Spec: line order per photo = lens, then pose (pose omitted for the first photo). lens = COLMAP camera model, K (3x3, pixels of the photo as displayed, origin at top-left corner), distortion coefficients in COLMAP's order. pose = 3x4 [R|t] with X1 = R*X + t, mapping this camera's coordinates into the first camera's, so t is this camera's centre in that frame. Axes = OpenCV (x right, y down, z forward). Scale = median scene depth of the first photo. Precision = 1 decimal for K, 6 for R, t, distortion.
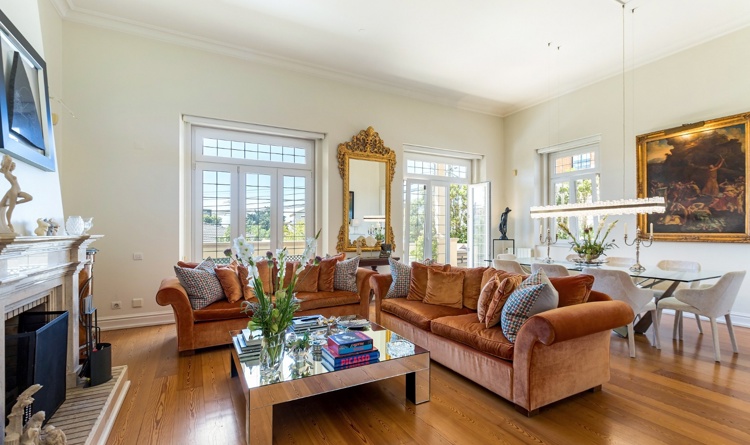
lens RADIAL K [[343.7, 0, 373.8], [0, 343.7, 233.1], [0, 0, 1]] dist [0.003033, -0.002270]
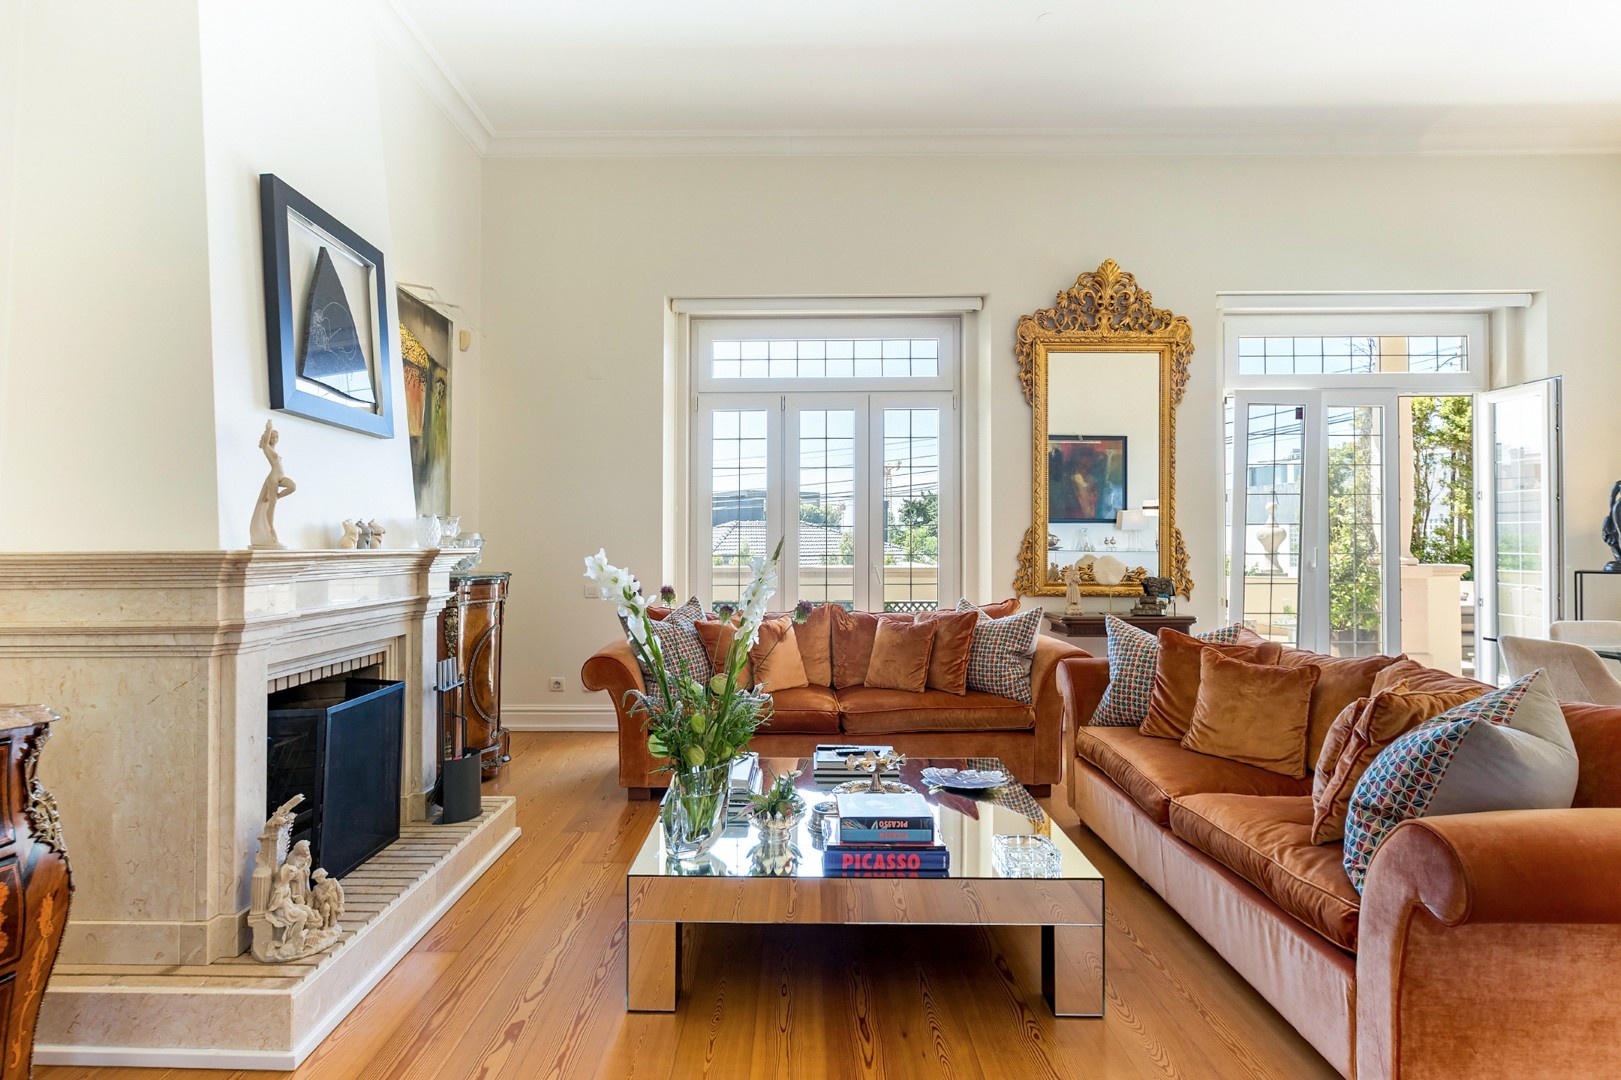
lens RADIAL K [[861.1, 0, 781.0], [0, 861.1, 535.1], [0, 0, 1]] dist [0.001344, -0.000365]
pose [[0.875196, -0.001469, -0.483767, 0.168247], [-0.004749, 0.999921, -0.011627, -0.000845], [0.483746, 0.012473, 0.875120, 0.026341]]
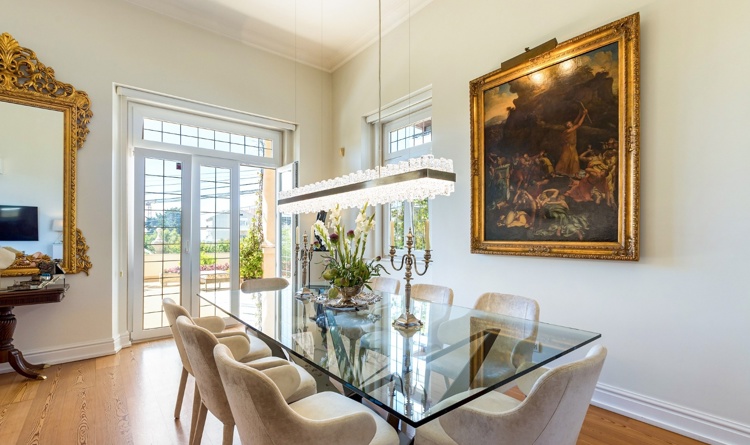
lens RADIAL K [[343.7, 0, 379.9], [0, 343.7, 241.4], [0, 0, 1]] dist [0.003033, -0.002270]
pose [[0.980960, -0.003329, 0.194179, 0.564587], [0.001756, 0.999964, 0.008273, -0.005434], [-0.194199, -0.007774, 0.980931, 0.502023]]
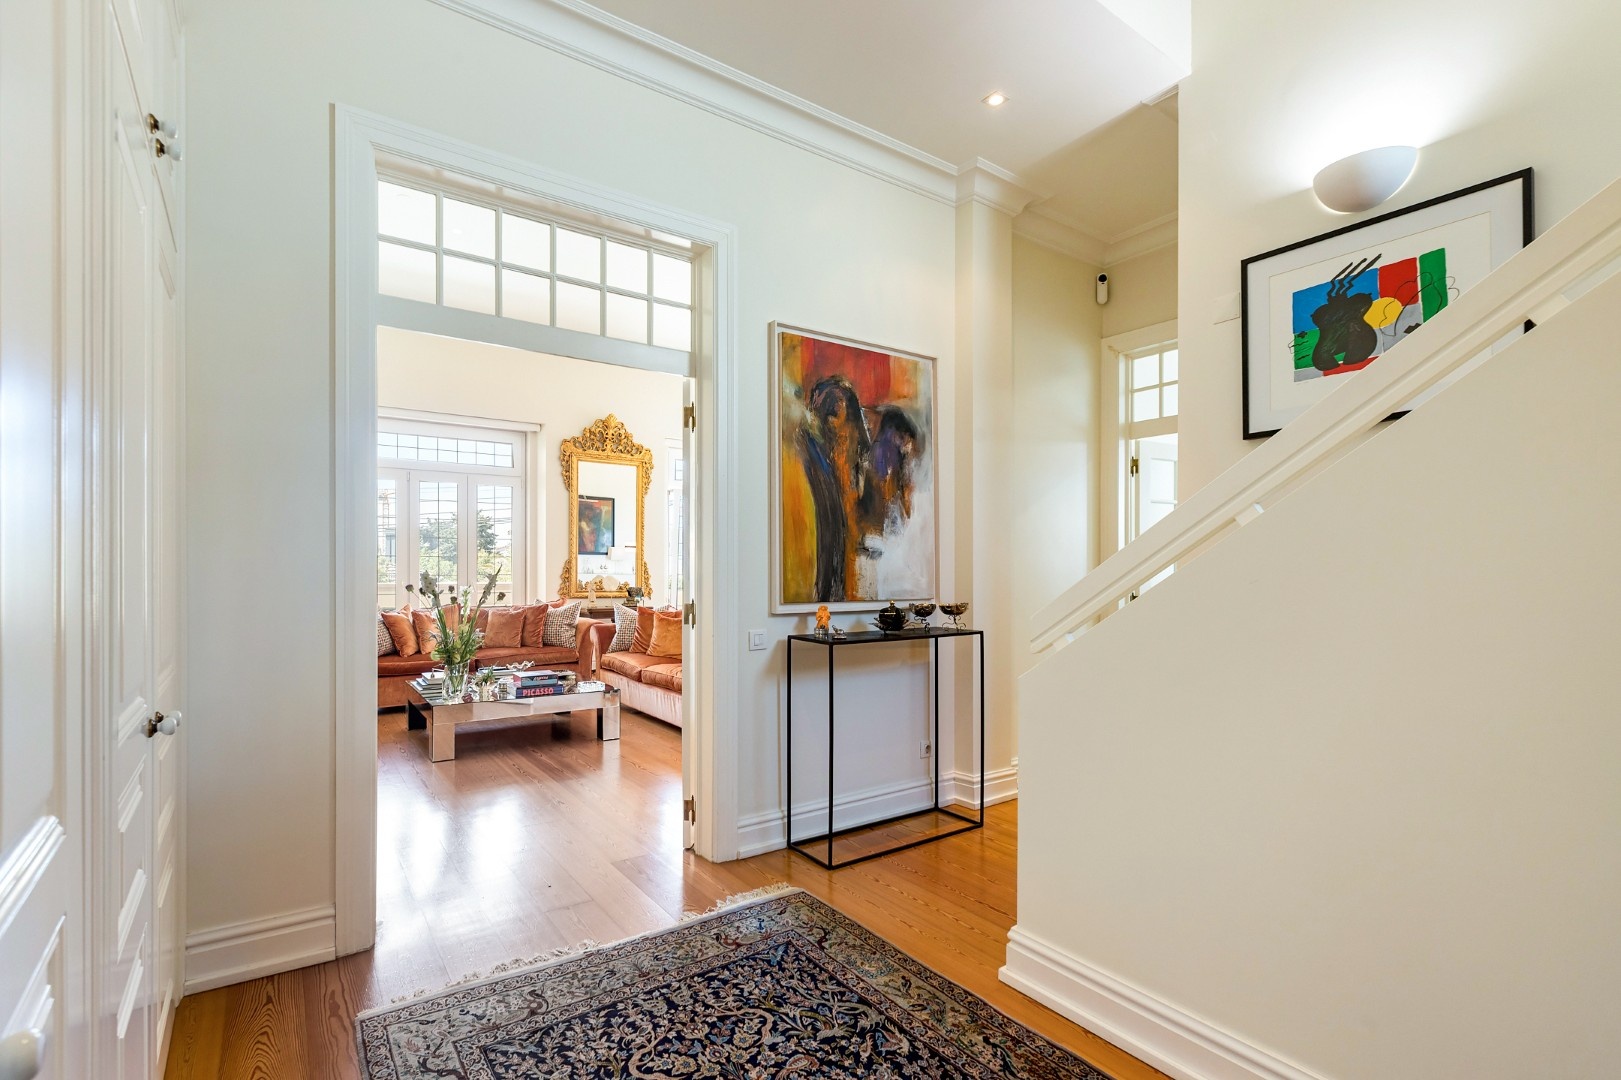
lens RADIAL K [[750.3, 0, 789.8], [0, 750.3, 593.0], [0, 0, 1]] dist [-0.002760, -0.000548]
pose [[0.993067, 0.007915, 0.117280, 0.219401], [-0.011059, 0.999596, 0.026176, 0.000660], [-0.117025, -0.027291, 0.992754, -0.675335]]
